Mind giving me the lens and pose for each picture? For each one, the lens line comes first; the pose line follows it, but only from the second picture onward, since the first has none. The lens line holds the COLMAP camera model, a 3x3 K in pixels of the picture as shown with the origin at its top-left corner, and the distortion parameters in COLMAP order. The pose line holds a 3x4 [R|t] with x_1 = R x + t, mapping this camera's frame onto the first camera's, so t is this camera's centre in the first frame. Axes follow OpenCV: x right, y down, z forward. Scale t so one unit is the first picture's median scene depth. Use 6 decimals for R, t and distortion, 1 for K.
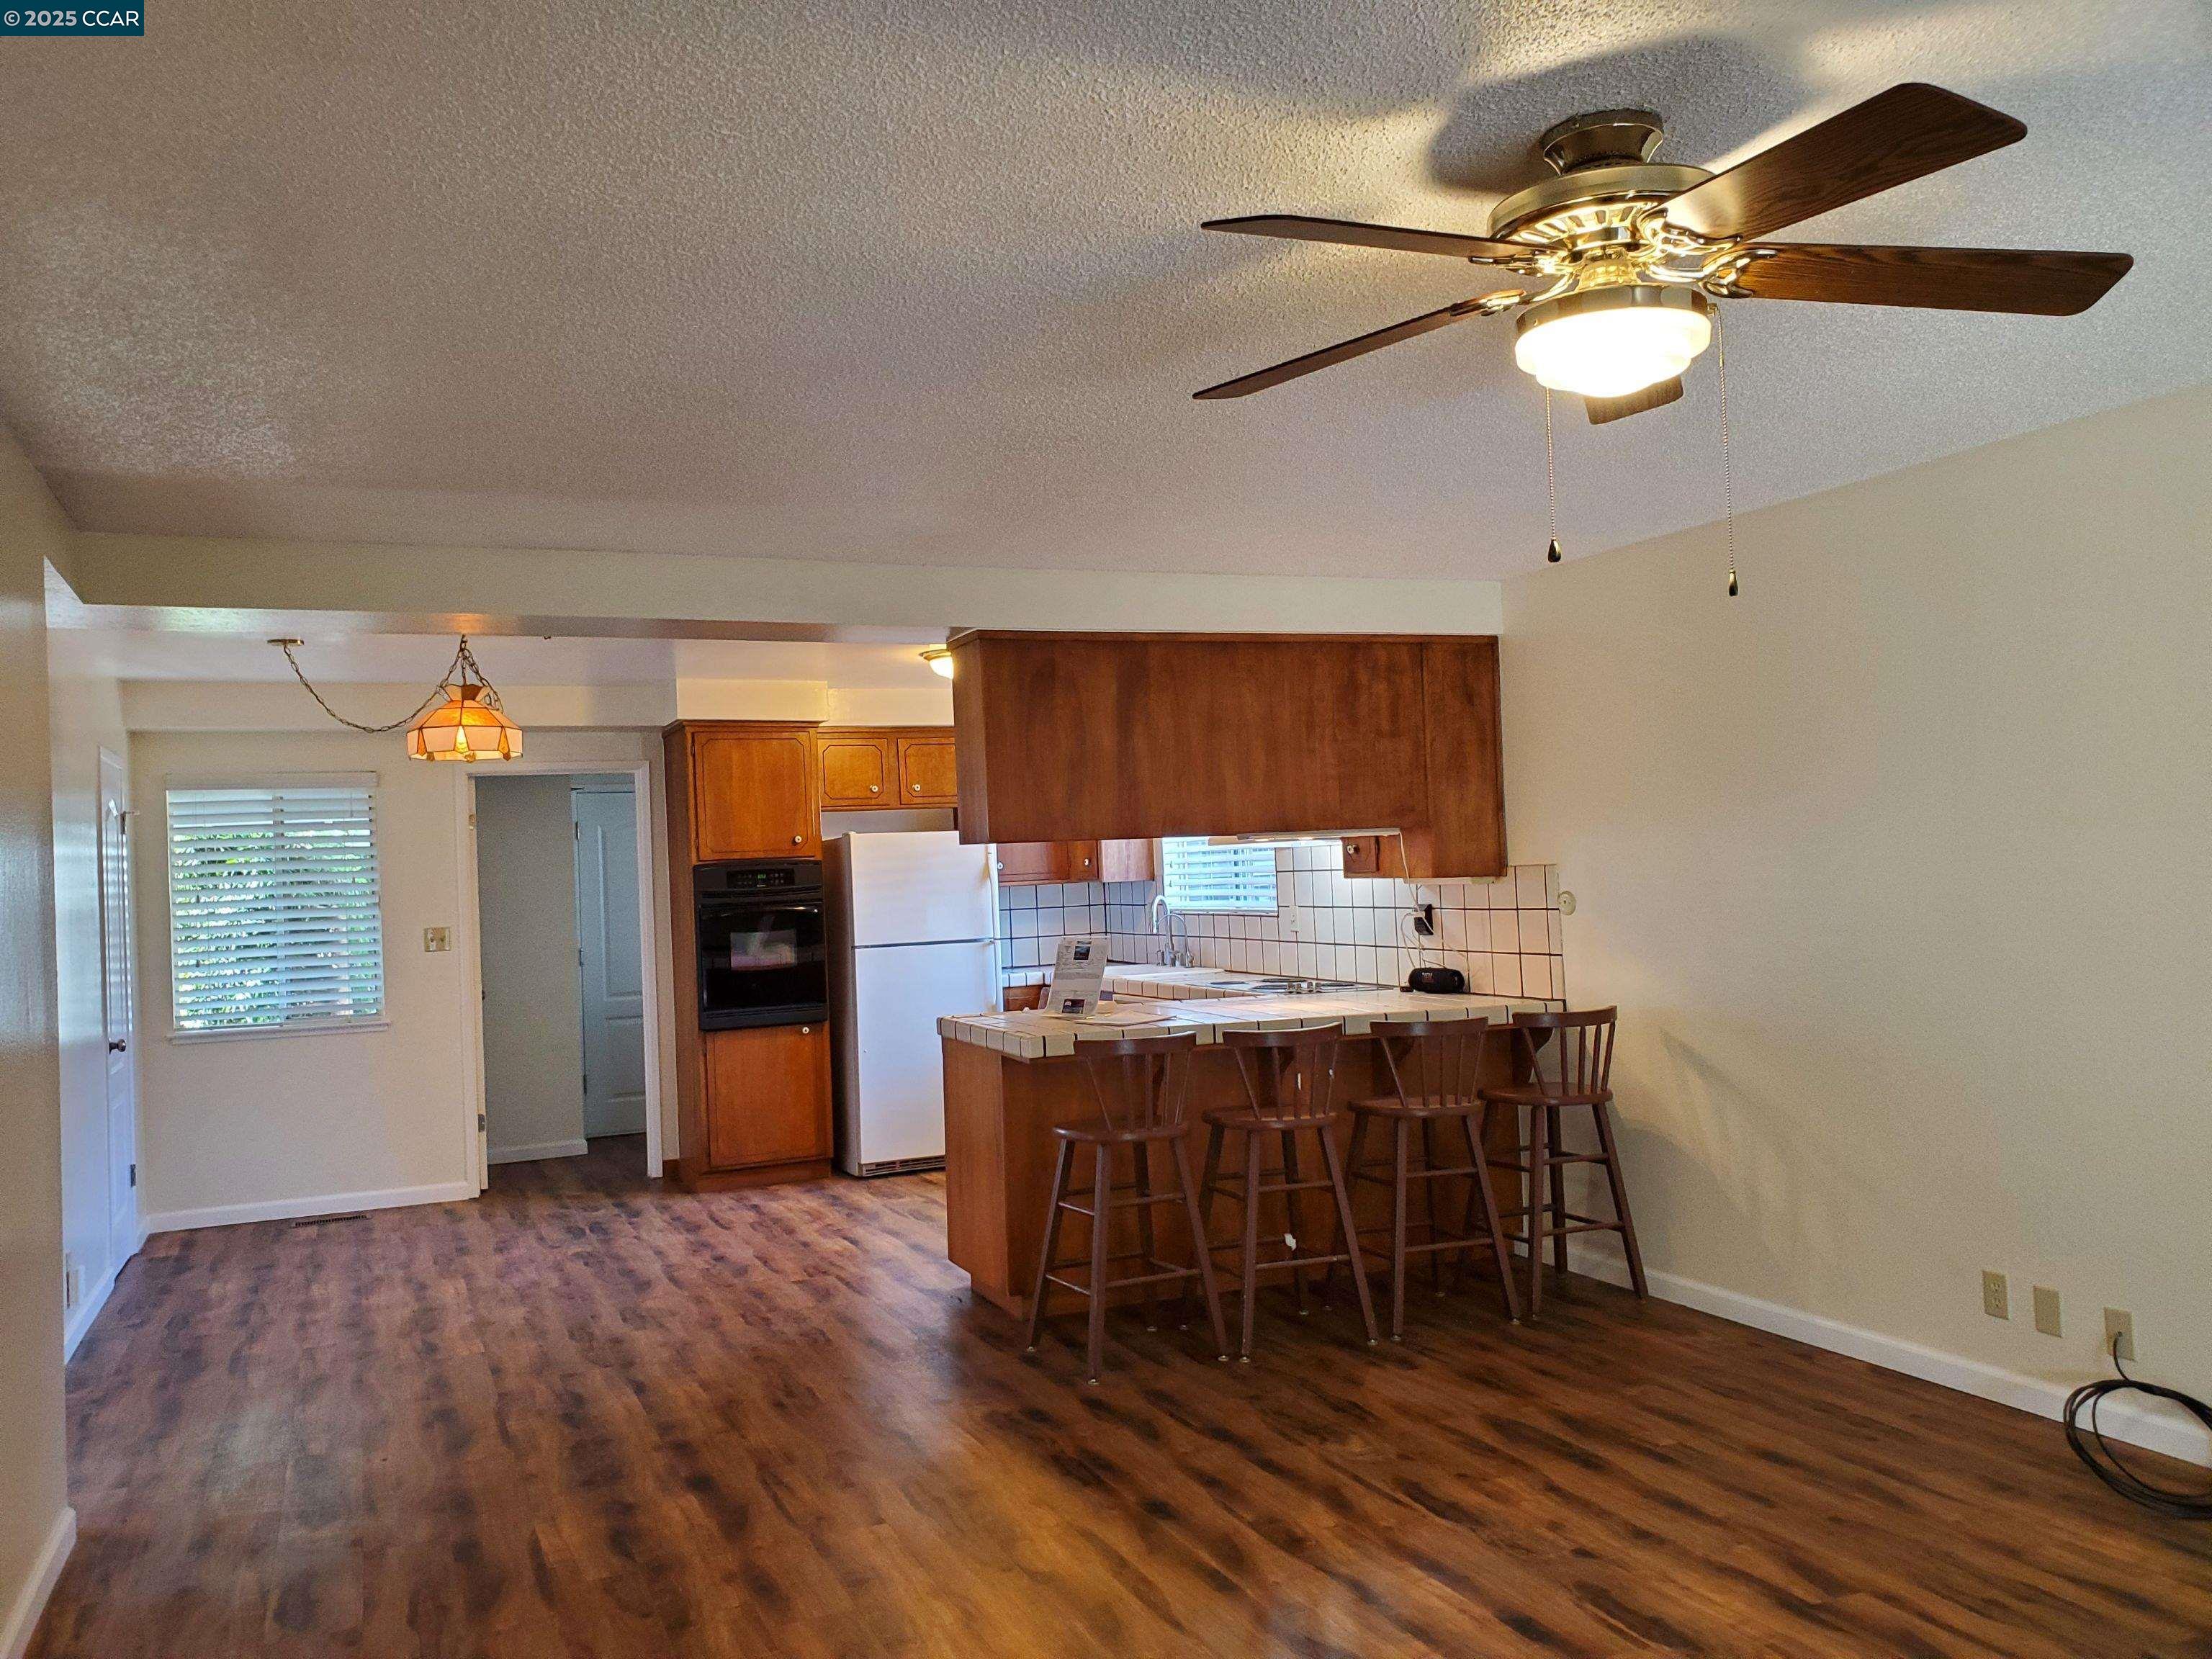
lens RADIAL K [[1707.1, 0, 1106.0], [0, 1707.1, 829.5], [0, 0, 1]] dist [0.007151, 0.004342]
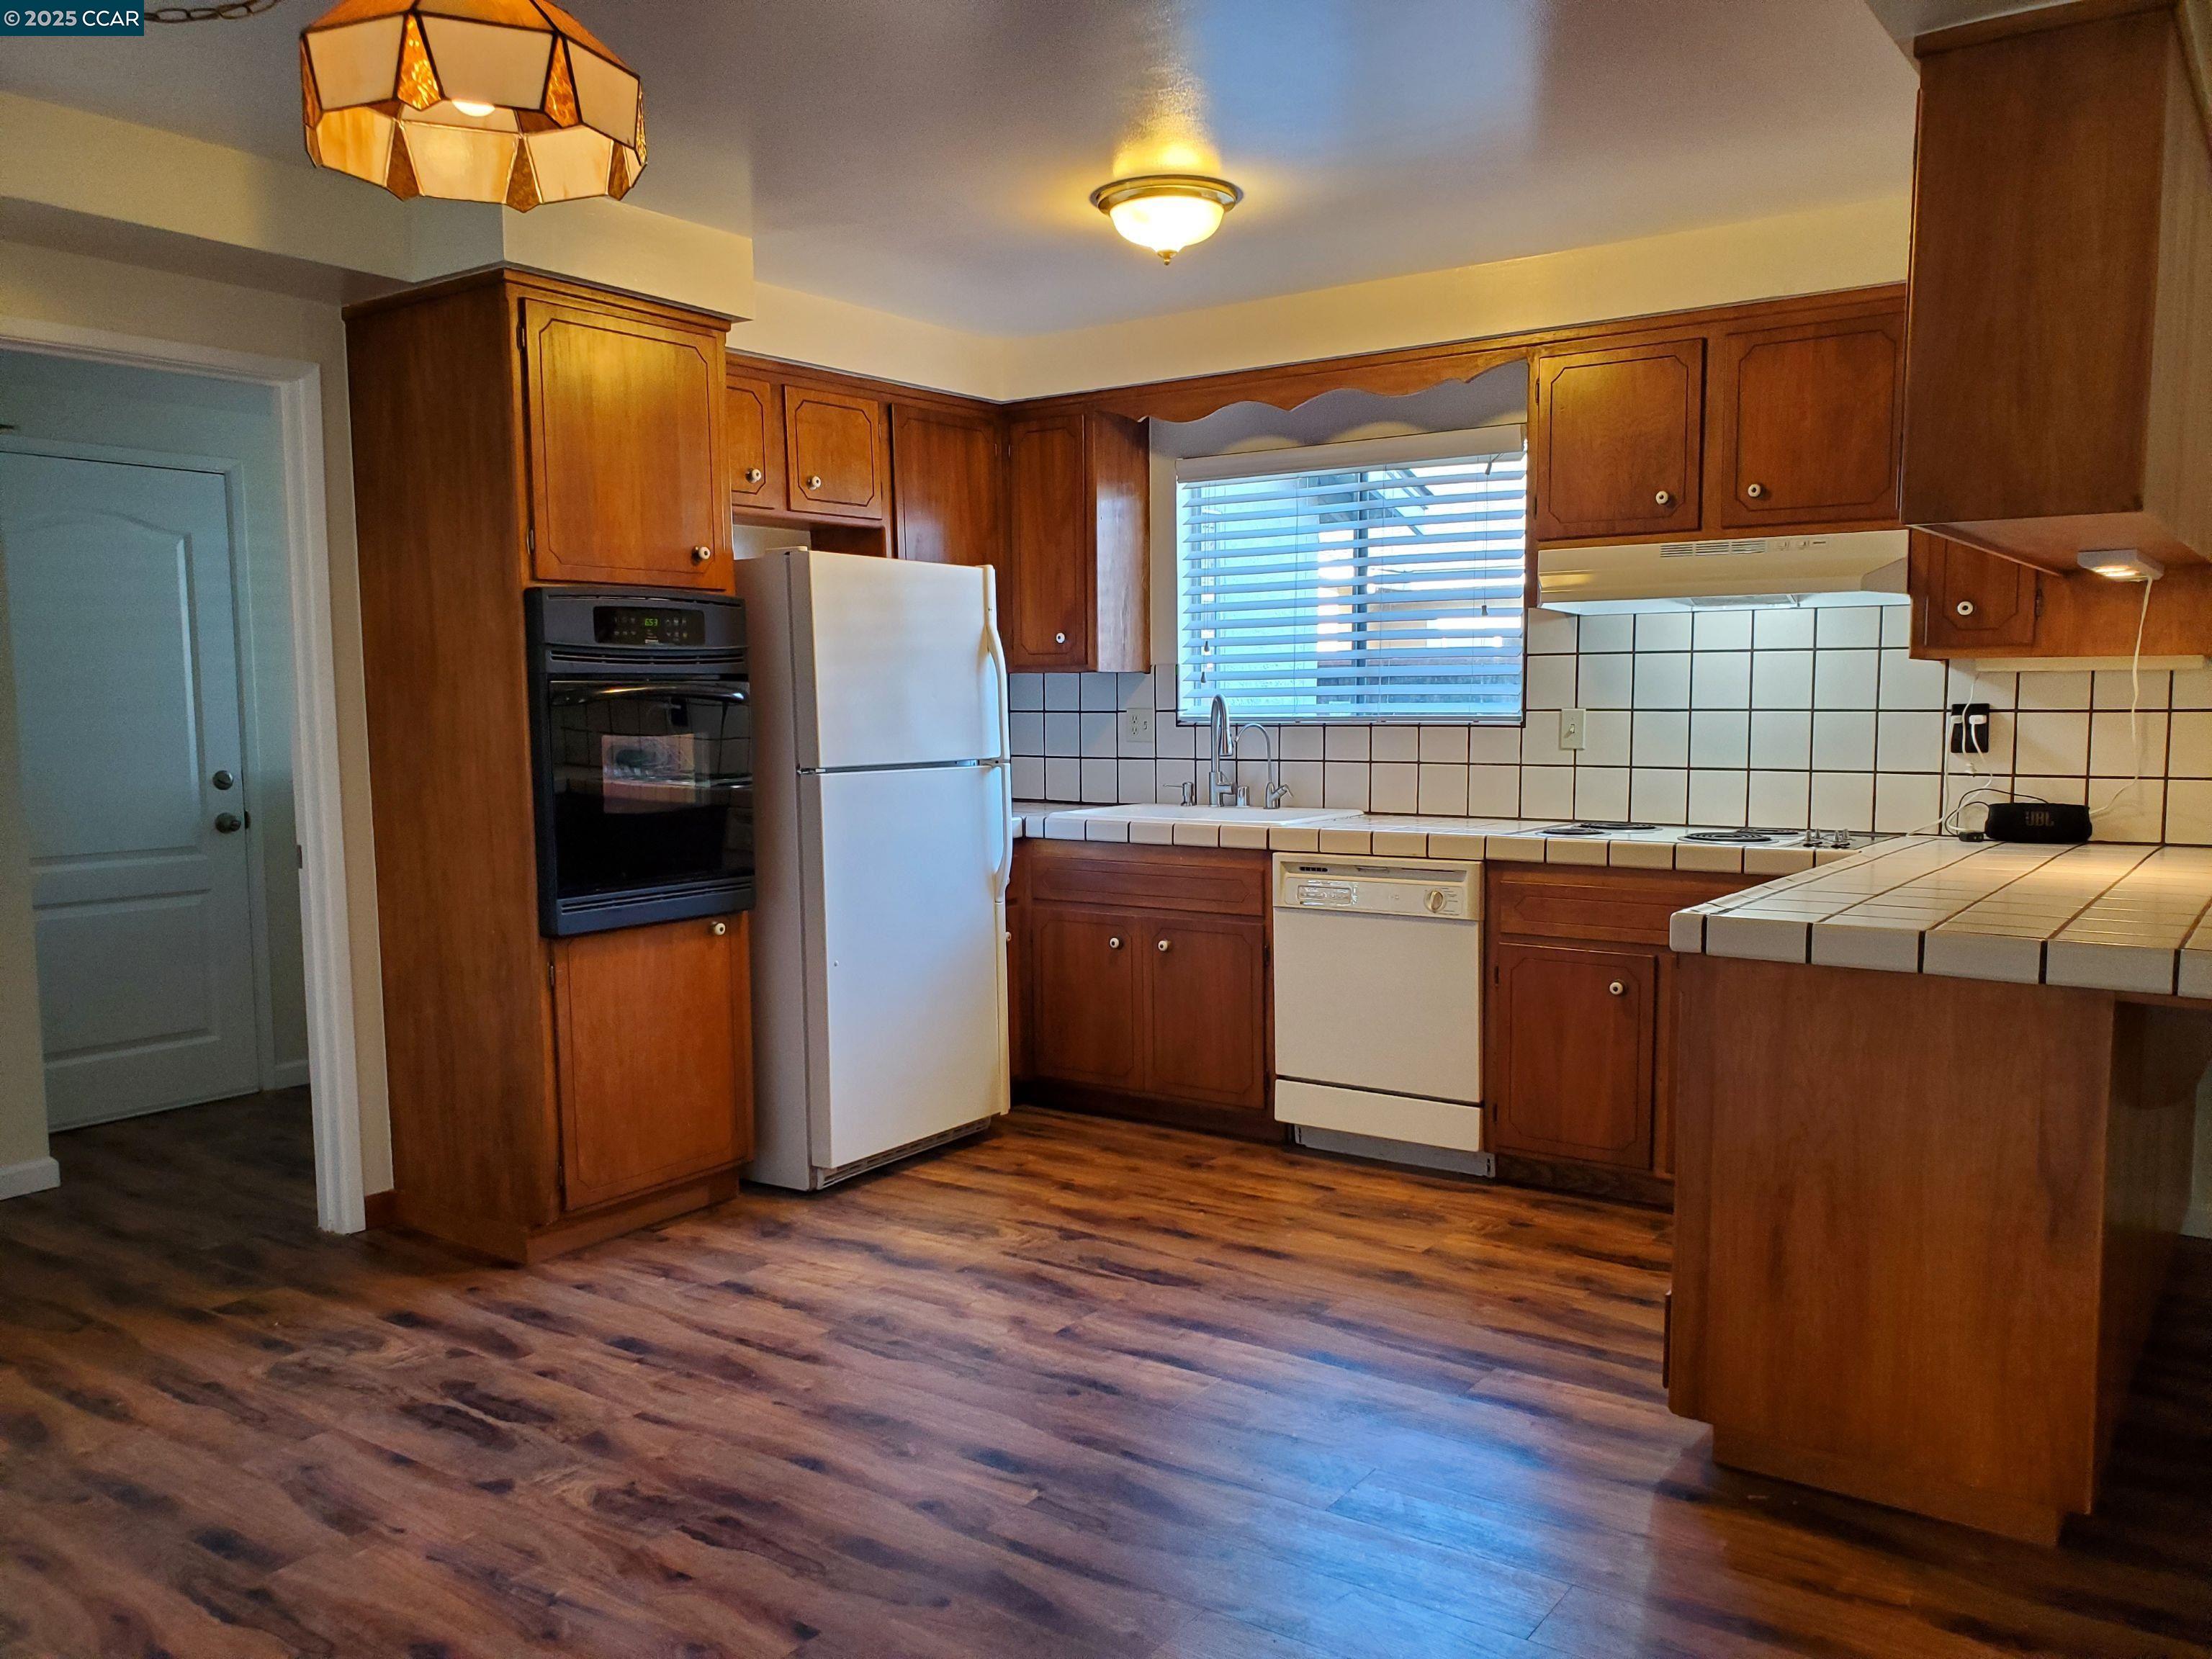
lens RADIAL K [[1634.5, 0, 1072.9], [0, 1634.5, 894.3], [0, 0, 1]] dist [-0.003729, 0.001173]
pose [[0.856146, -0.027916, 0.515980, -0.417812], [-0.038092, 0.992413, 0.116896, 0.055818], [-0.515329, -0.119734, 0.848587, 0.647715]]
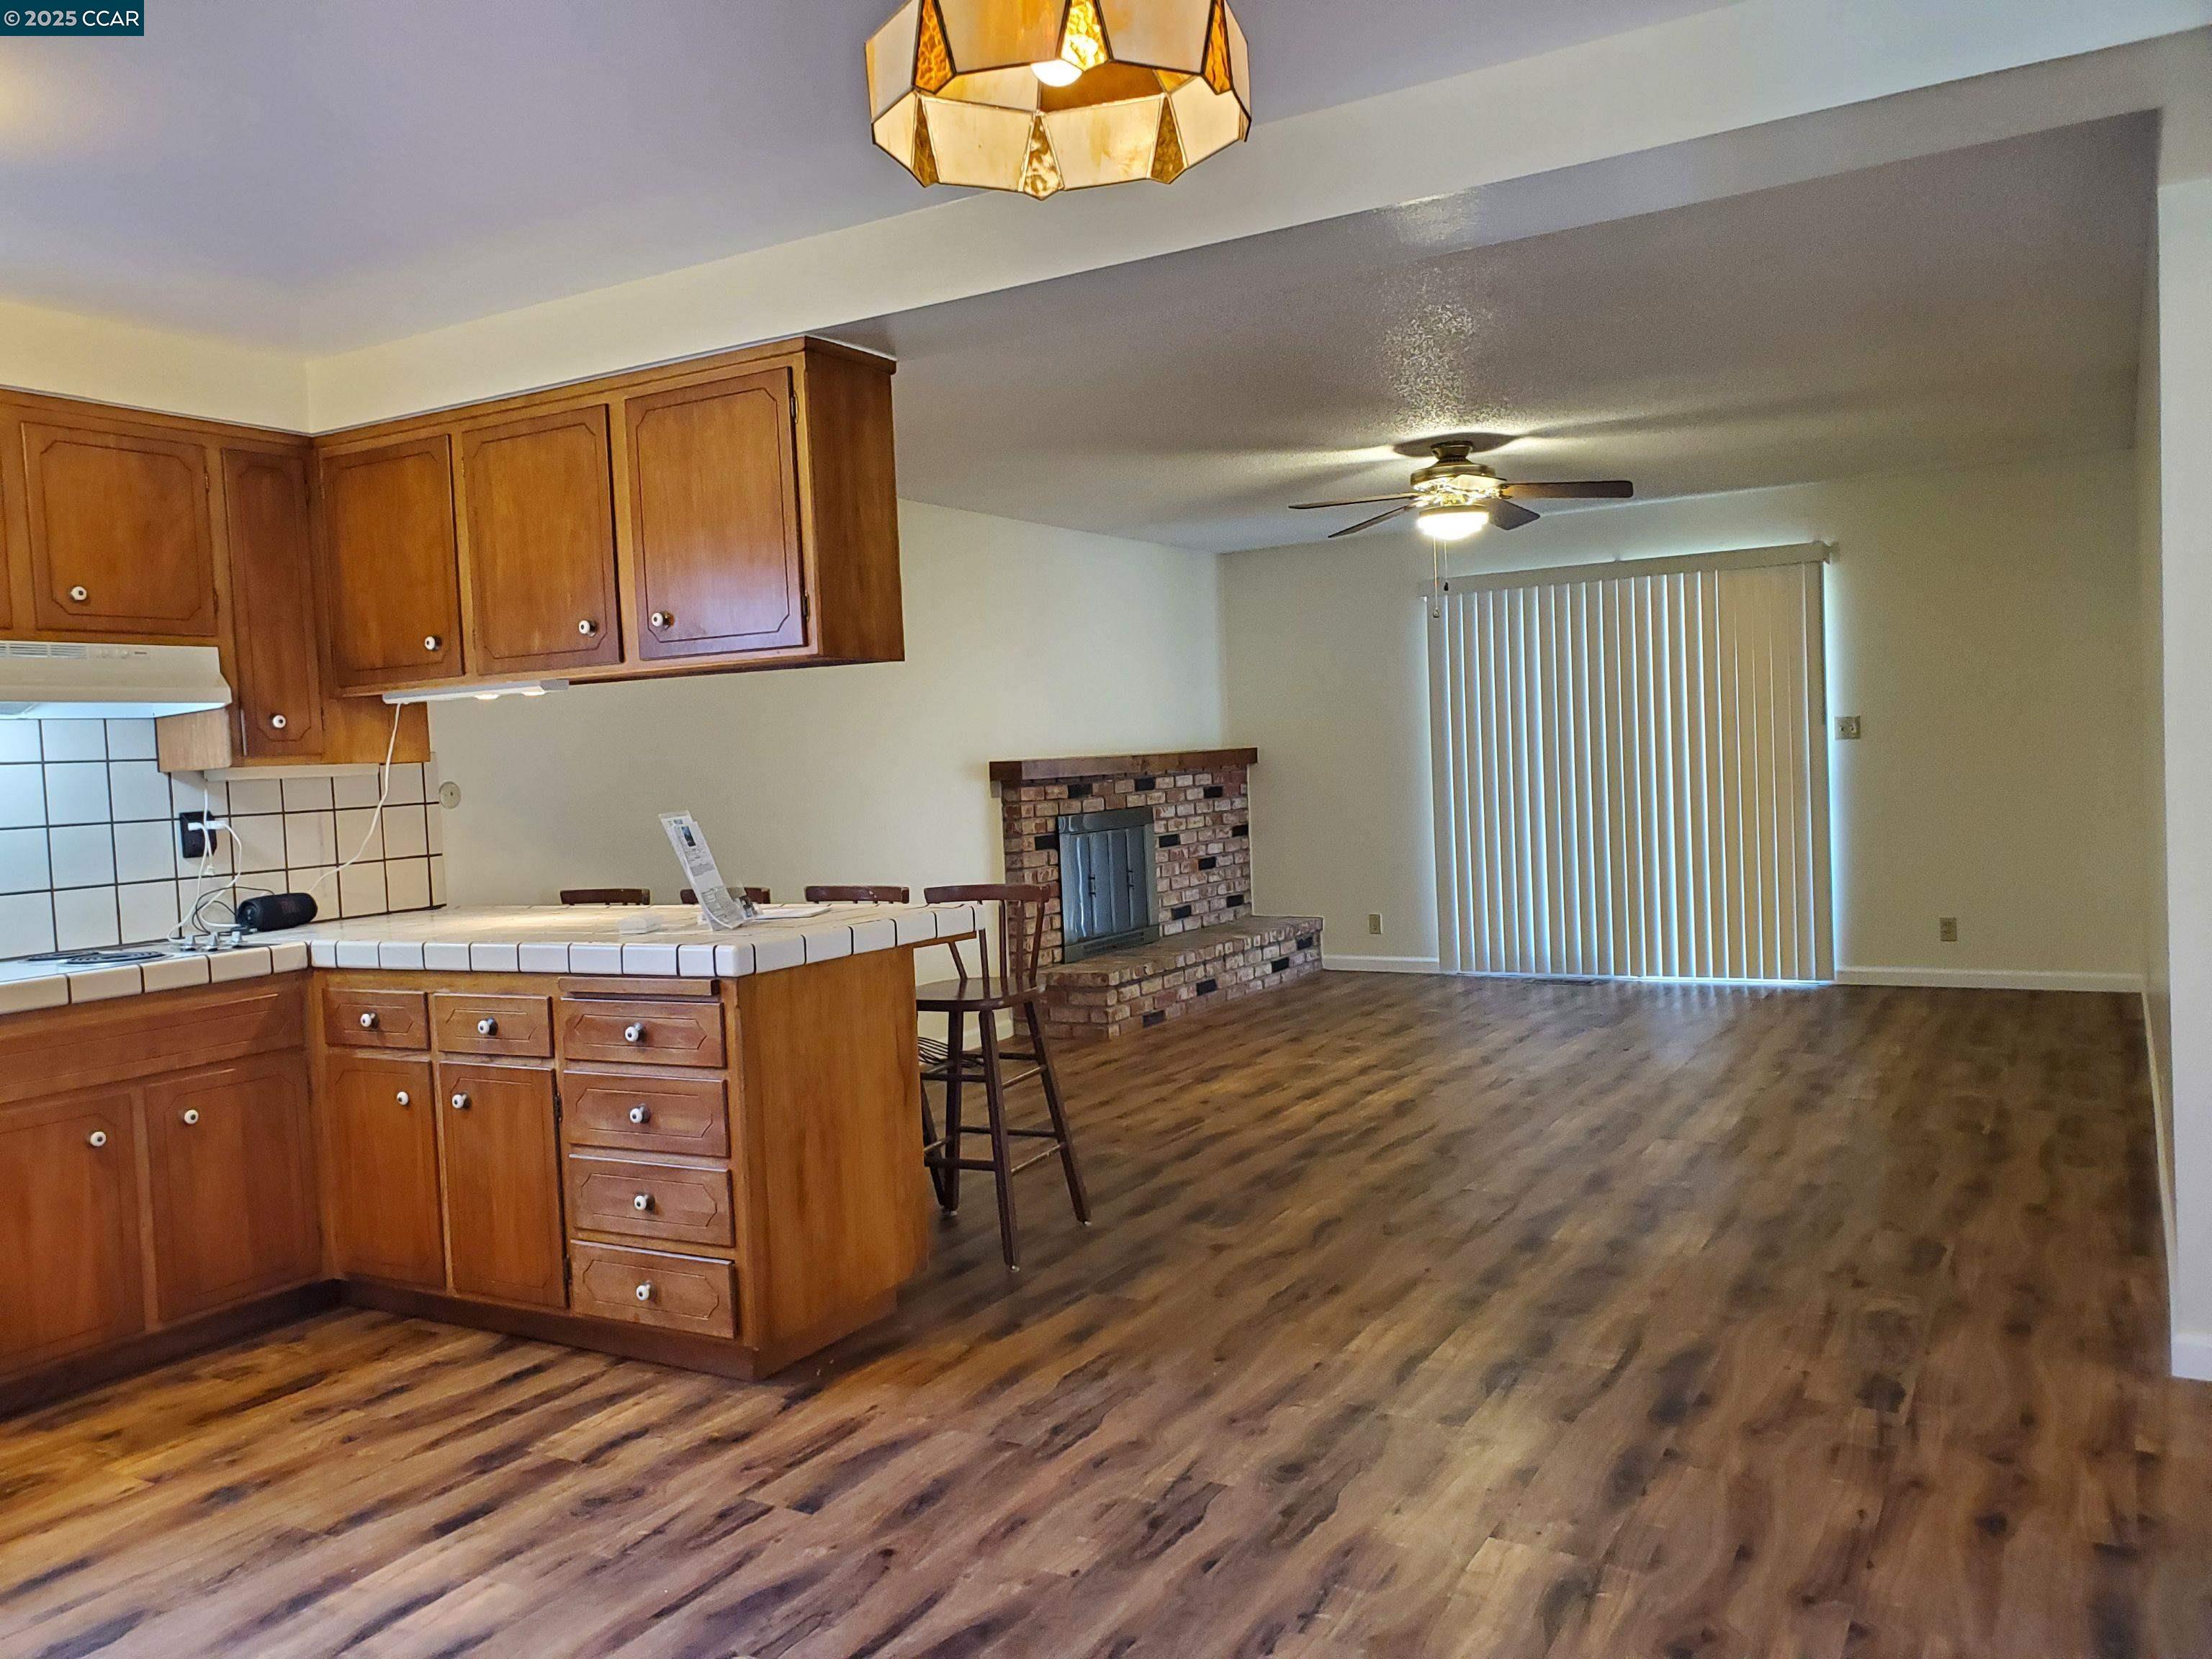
lens RADIAL K [[1634.5, 0, 1072.9], [0, 1634.5, 894.3], [0, 0, 1]] dist [-0.003729, 0.001173]
pose [[-0.559436, -0.003197, 0.828867, -0.554856], [0.055826, 0.997577, 0.041527, 0.069353], [-0.826991, 0.069504, -0.557902, 1.084222]]
